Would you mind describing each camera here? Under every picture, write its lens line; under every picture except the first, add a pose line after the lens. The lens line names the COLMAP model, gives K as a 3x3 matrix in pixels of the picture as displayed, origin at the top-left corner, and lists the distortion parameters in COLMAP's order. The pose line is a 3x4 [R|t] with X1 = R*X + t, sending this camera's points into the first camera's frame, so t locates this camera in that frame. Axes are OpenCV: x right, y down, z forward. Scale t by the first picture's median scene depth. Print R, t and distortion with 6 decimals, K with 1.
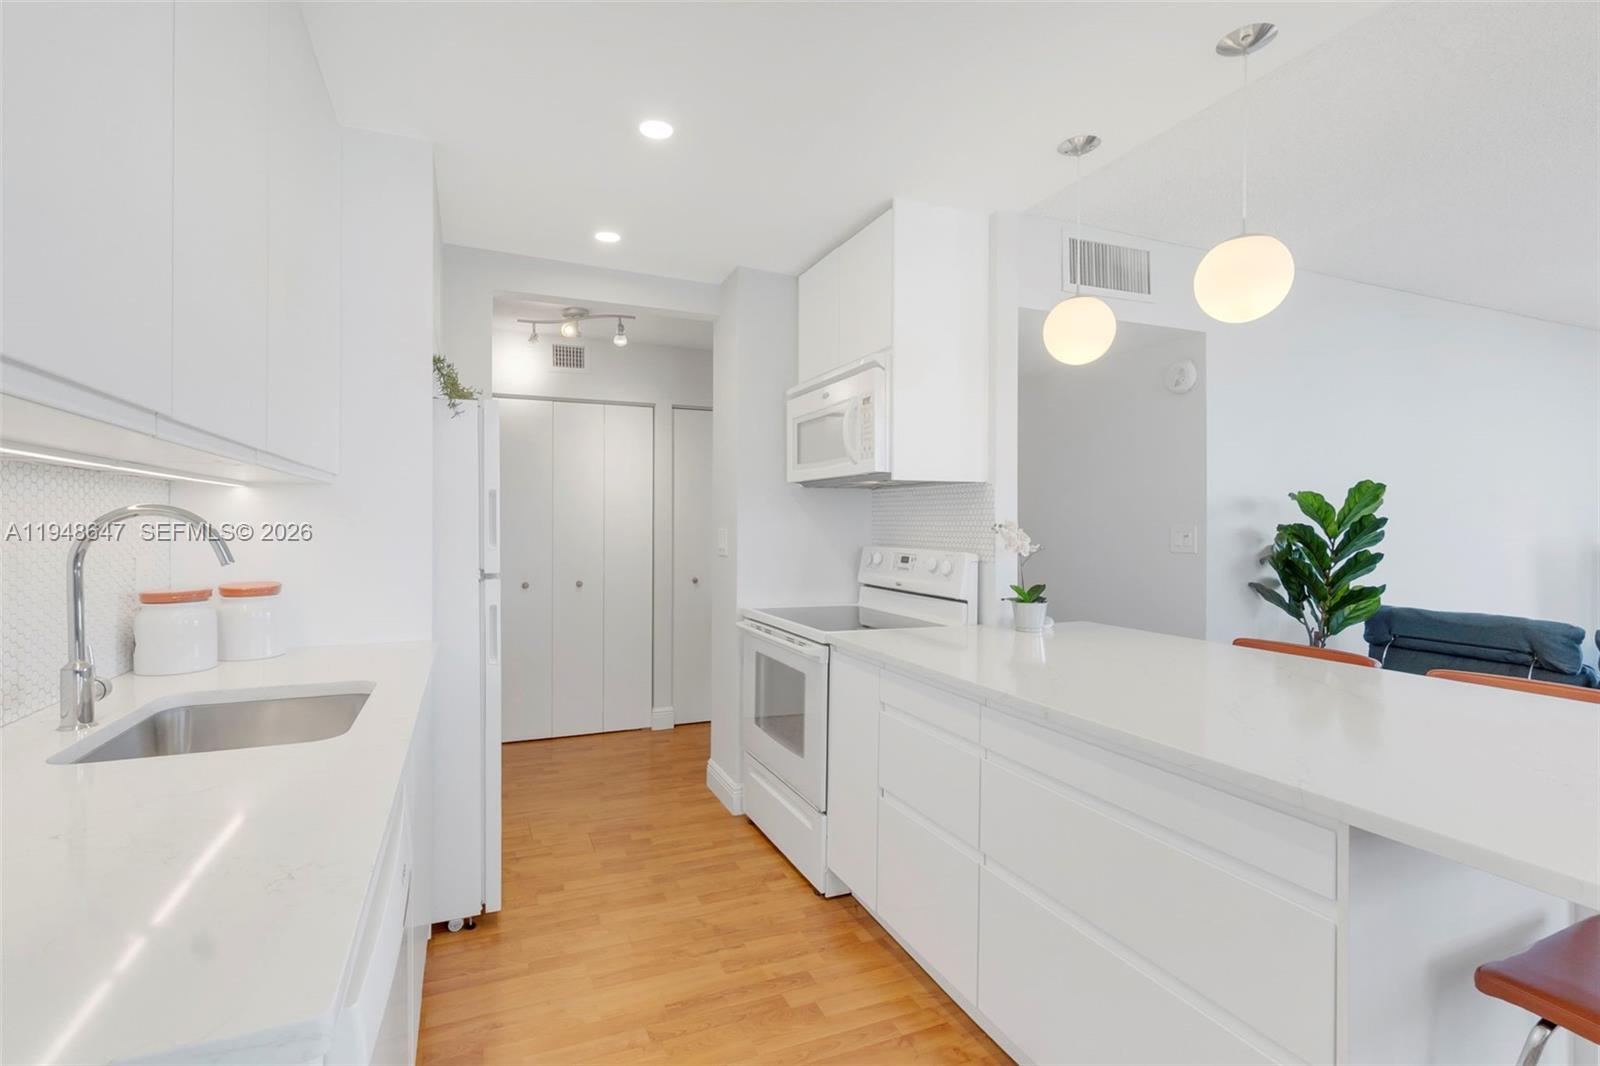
lens RADIAL K [[722.1, 0, 772.1], [0, 722.1, 519.8], [0, 0, 1]] dist [-0.009529, -0.003578]
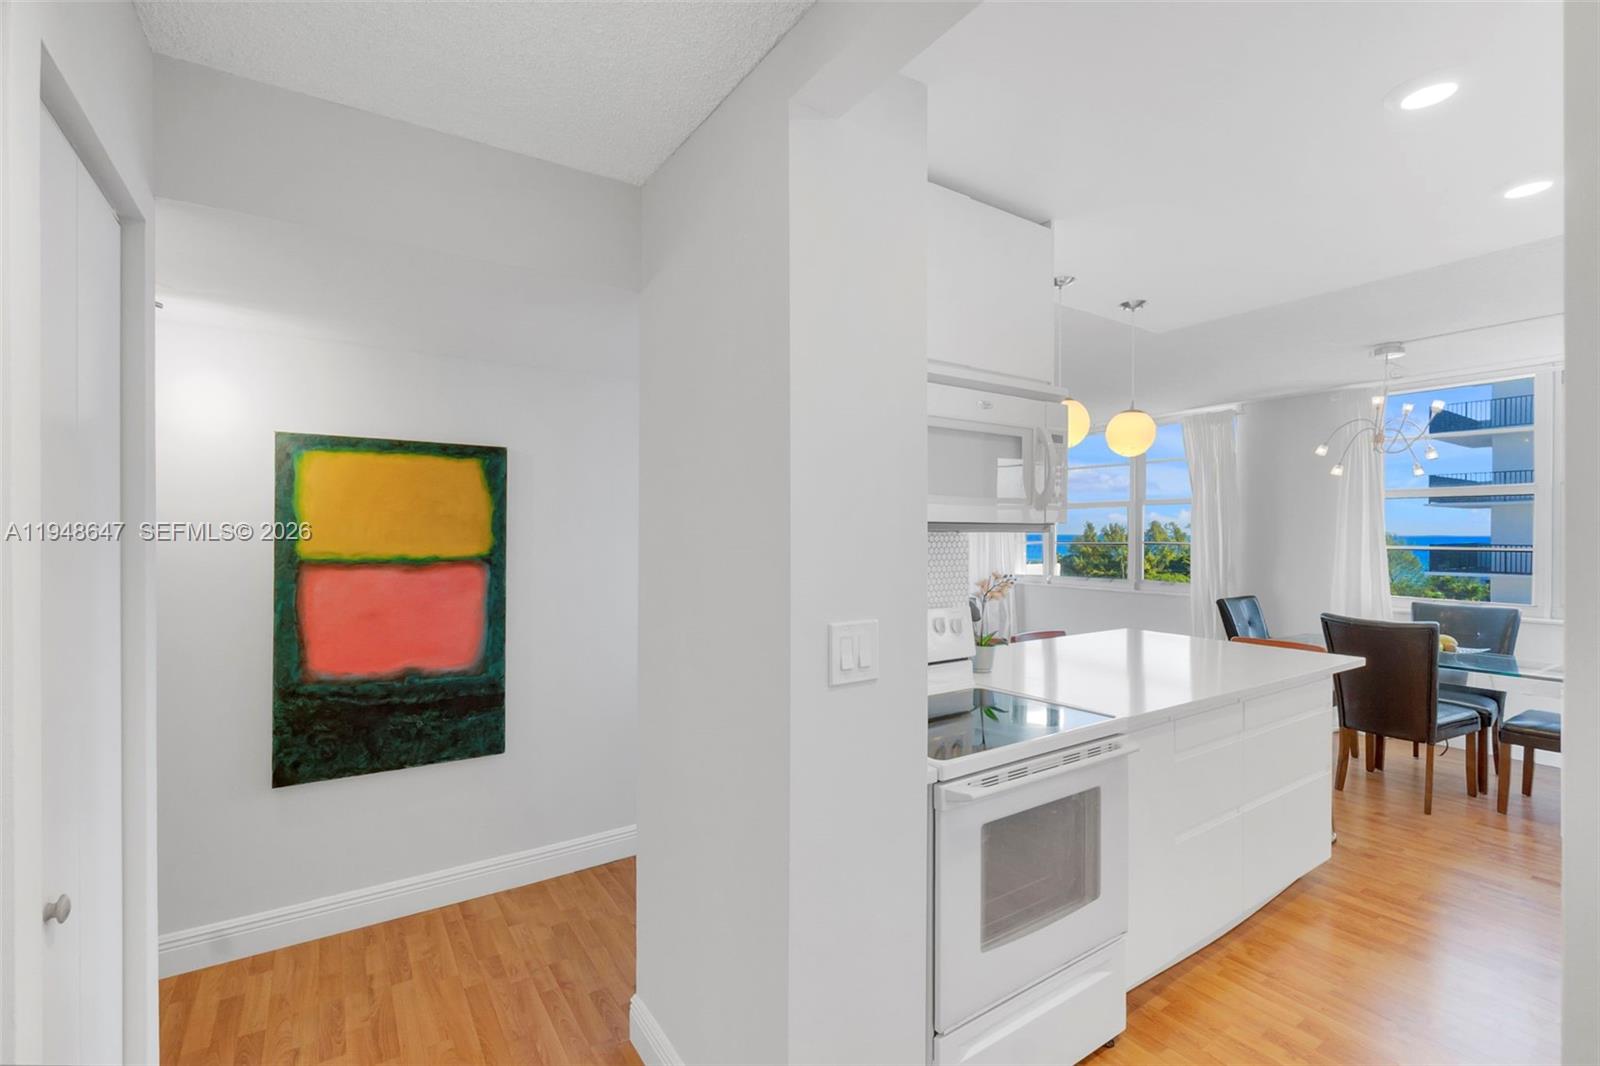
lens RADIAL K [[687.6, 0, 794.2], [0, 687.6, 535.8], [0, 0, 1]] dist [0.002162, -0.000025]
pose [[-0.191196, -0.006331, 0.981532, -0.799537], [-0.007060, 0.999962, 0.005075, -0.071460], [-0.981527, -0.005960, -0.191233, 1.916121]]
